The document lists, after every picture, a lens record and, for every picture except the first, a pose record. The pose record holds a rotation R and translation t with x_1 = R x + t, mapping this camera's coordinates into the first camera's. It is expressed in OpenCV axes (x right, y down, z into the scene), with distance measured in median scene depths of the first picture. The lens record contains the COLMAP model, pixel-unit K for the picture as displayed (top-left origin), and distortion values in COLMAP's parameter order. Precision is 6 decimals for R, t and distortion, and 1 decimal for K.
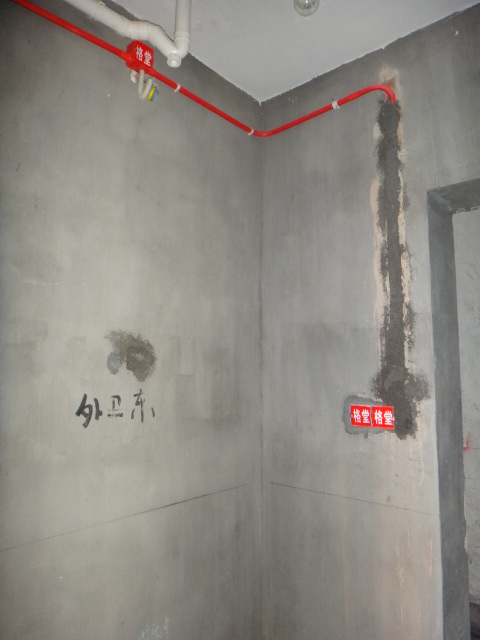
lens RADIAL K [[449.8, 0, 240.4], [0, 449.8, 319.1], [0, 0, 1]] dist [-0.040923, 0.003707]
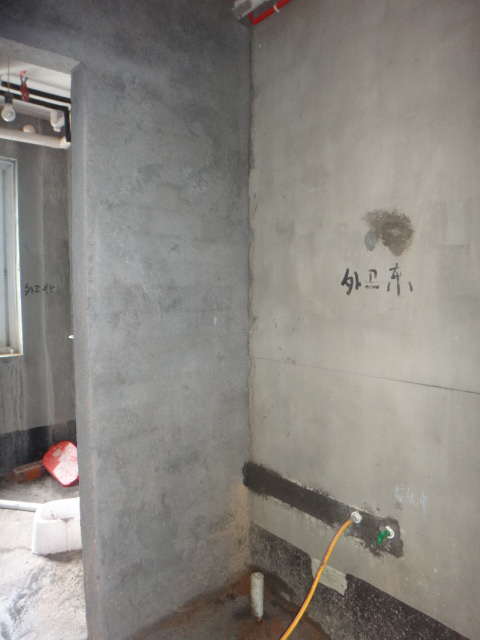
lens RADIAL K [[449.8, 0, 241.6], [0, 449.8, 314.6], [0, 0, 1]] dist [-0.040923, 0.003707]
pose [[-0.130426, 0.058505, -0.989730, 0.862628], [0.123078, 0.991491, 0.042390, 0.190483], [0.983789, -0.116285, -0.136517, 0.799694]]
